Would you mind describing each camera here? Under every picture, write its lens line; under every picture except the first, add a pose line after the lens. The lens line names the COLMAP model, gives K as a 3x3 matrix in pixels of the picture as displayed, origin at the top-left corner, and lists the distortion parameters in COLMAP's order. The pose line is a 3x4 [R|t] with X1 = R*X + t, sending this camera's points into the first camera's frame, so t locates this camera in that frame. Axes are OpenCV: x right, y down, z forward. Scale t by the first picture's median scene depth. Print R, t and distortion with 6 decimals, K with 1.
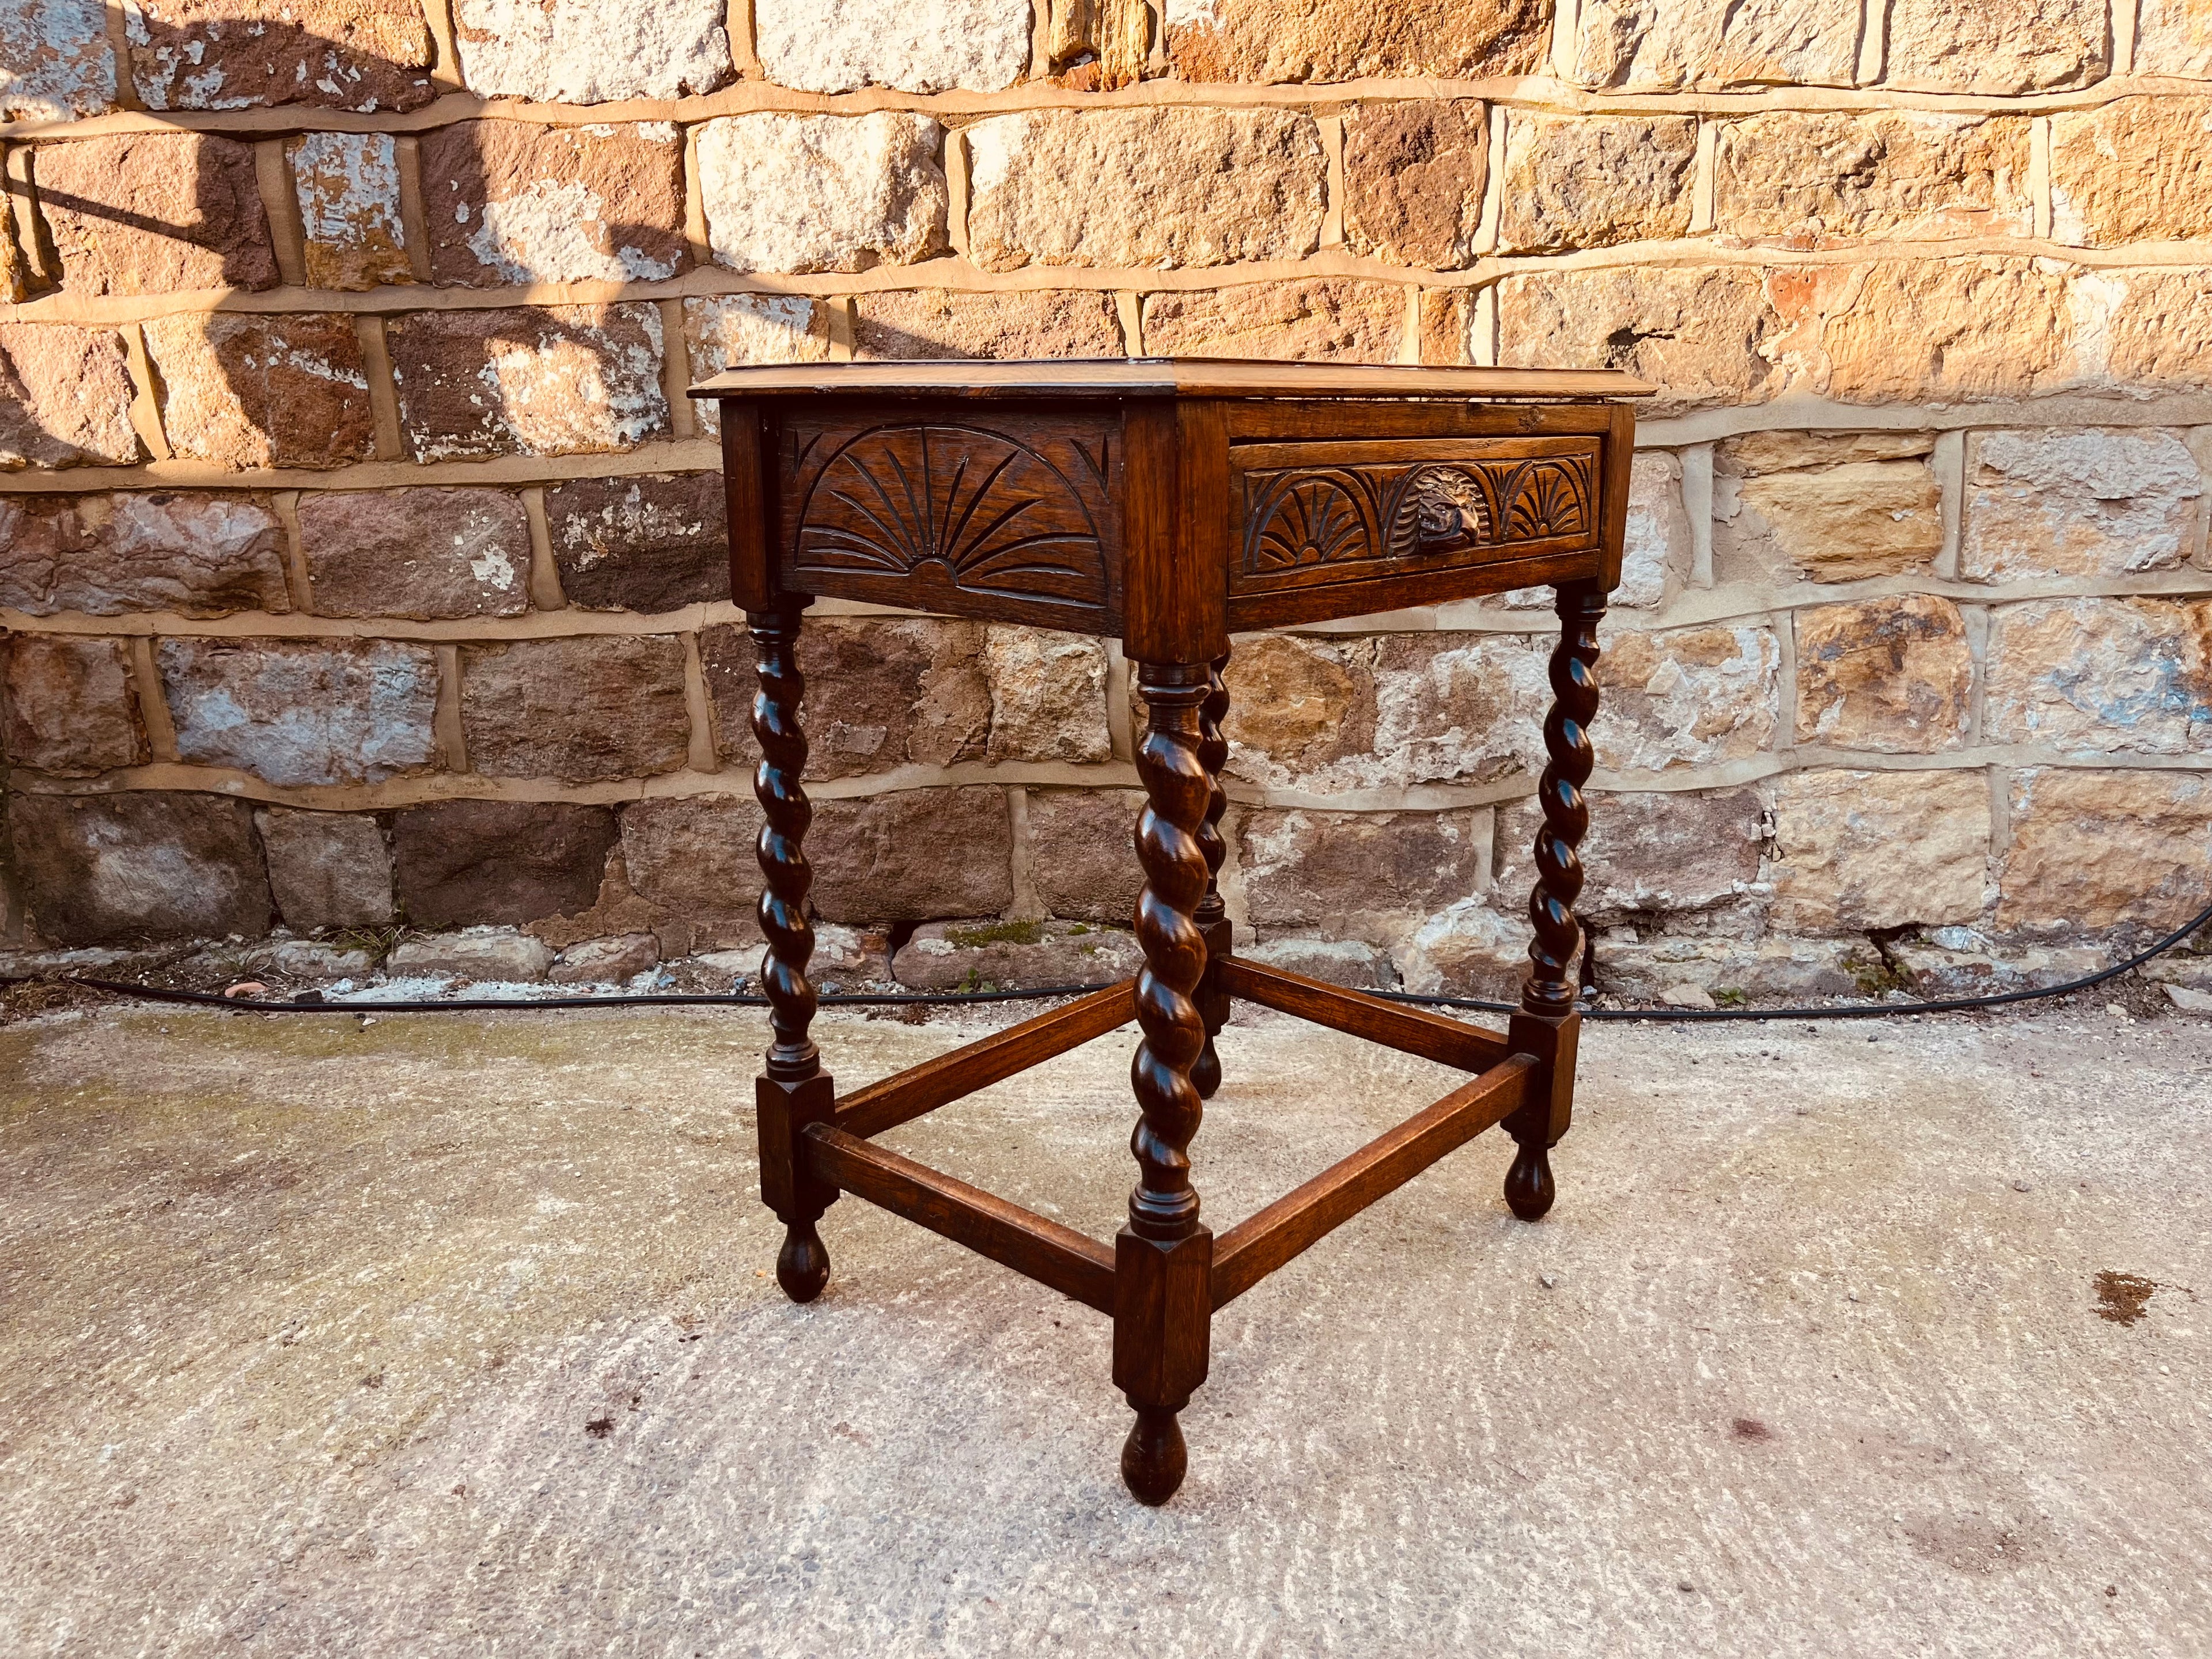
lens RADIAL K [[1673.5, 0, 1094.0], [0, 1673.5, 800.9], [0, 0, 1]] dist [0.058136, -0.074766]
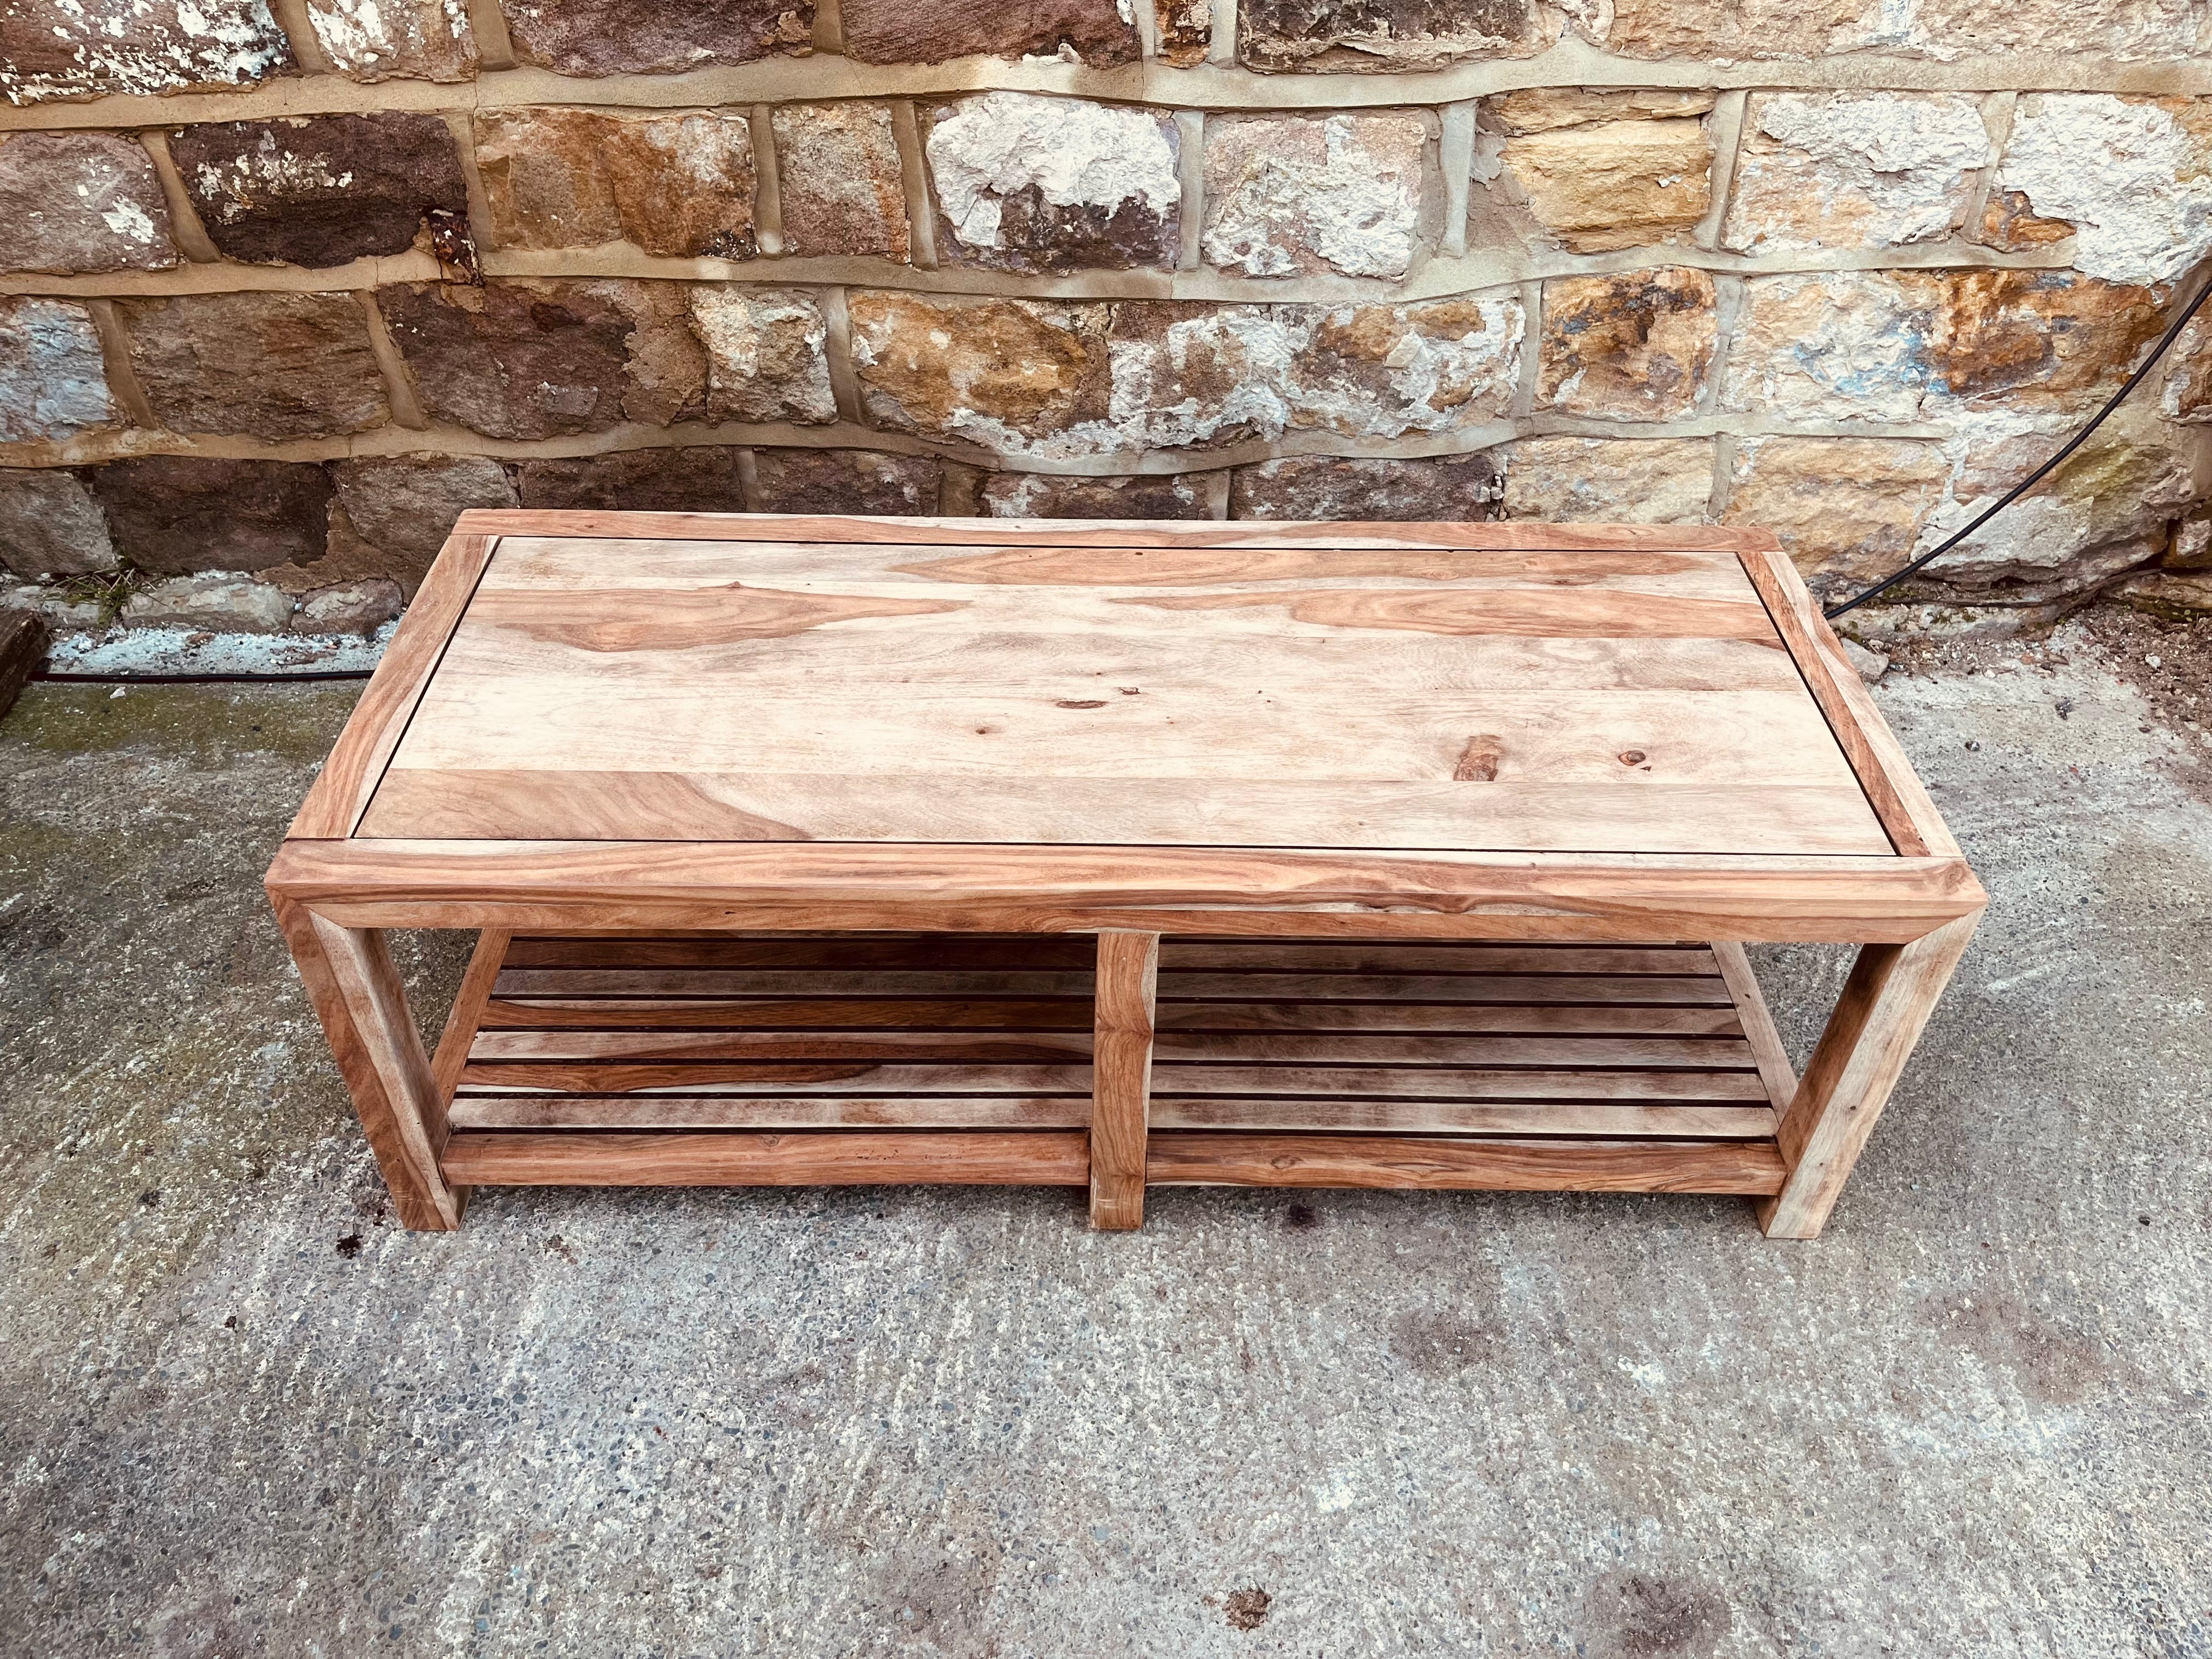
lens RADIAL K [[1673.5, 0, 1096.4], [0, 1673.5, 812.9], [0, 0, 1]] dist [0.058136, -0.074766]
pose [[0.998742, -0.013629, 0.048247, 0.112438], [-0.010064, 0.888251, 0.459247, -0.280969], [-0.049115, -0.459156, 0.886997, 0.030906]]
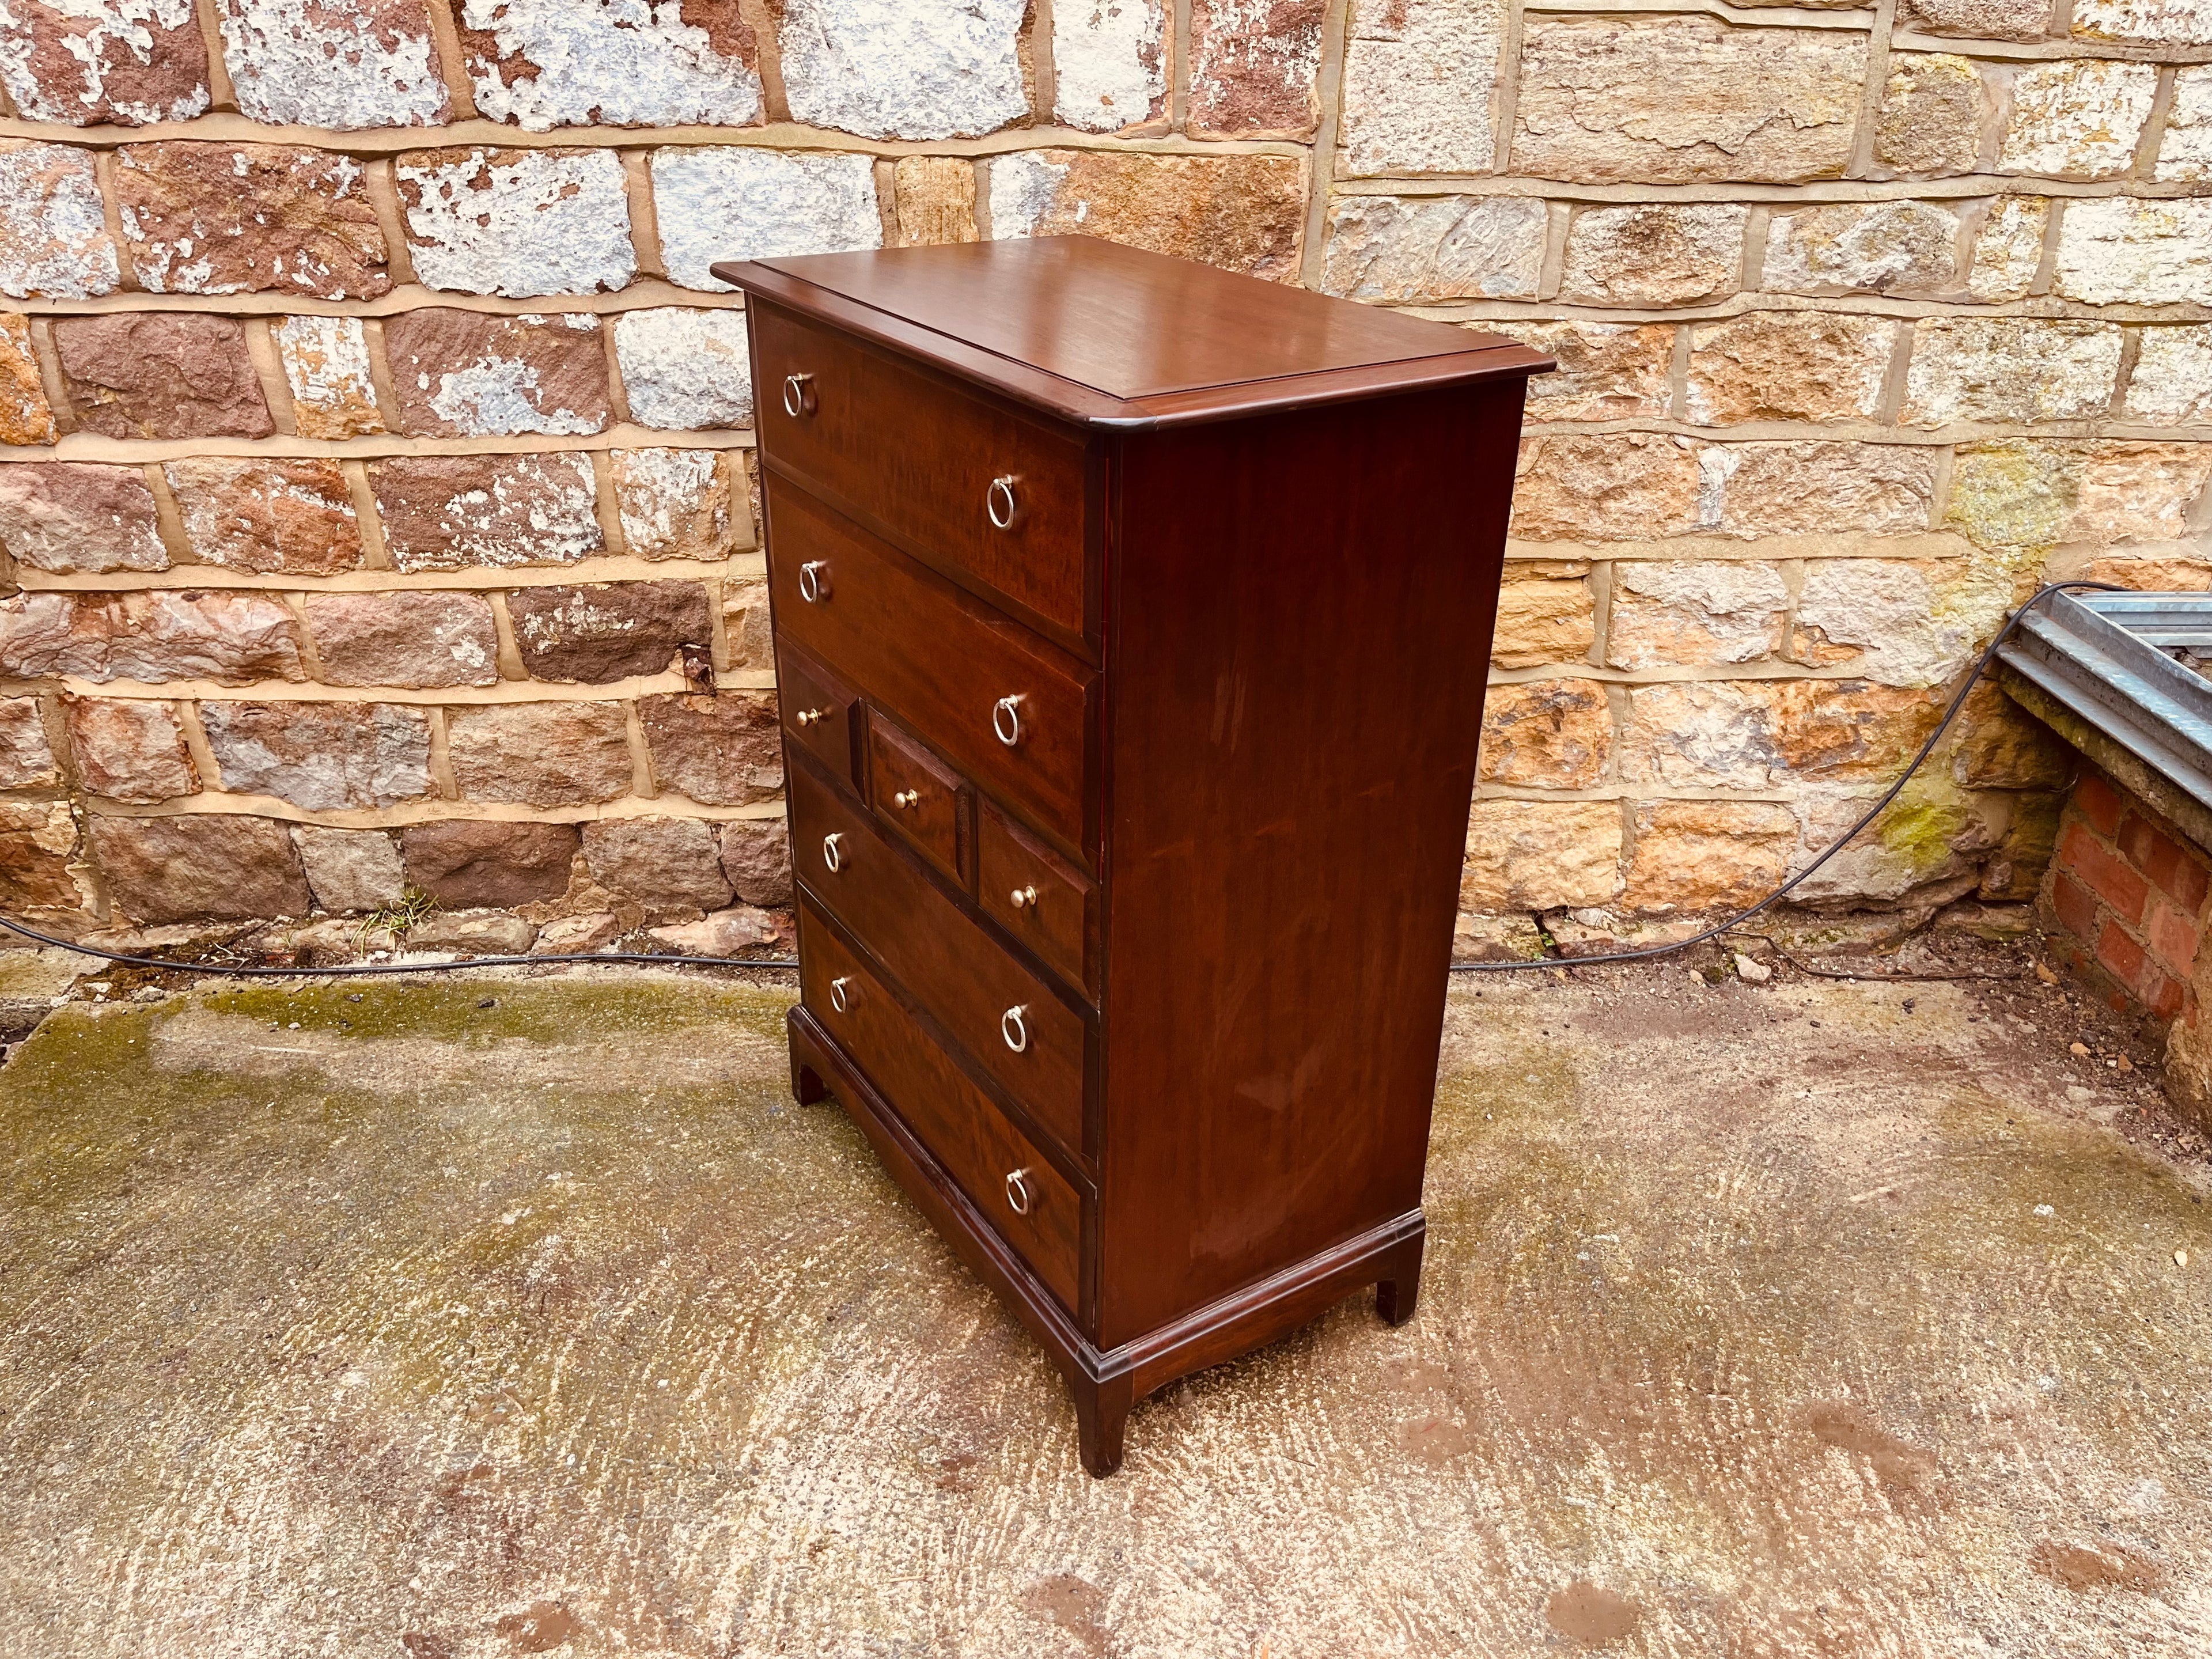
lens RADIAL K [[1673.5, 0, 1100.6], [0, 1673.5, 816.6], [0, 0, 1]] dist [0.058136, -0.074766]
pose [[0.998847, -0.005626, 0.047680, 0.055904], [-0.005362, 0.973825, 0.227235, -0.311532], [-0.047711, -0.227228, 0.972672, -0.280428]]
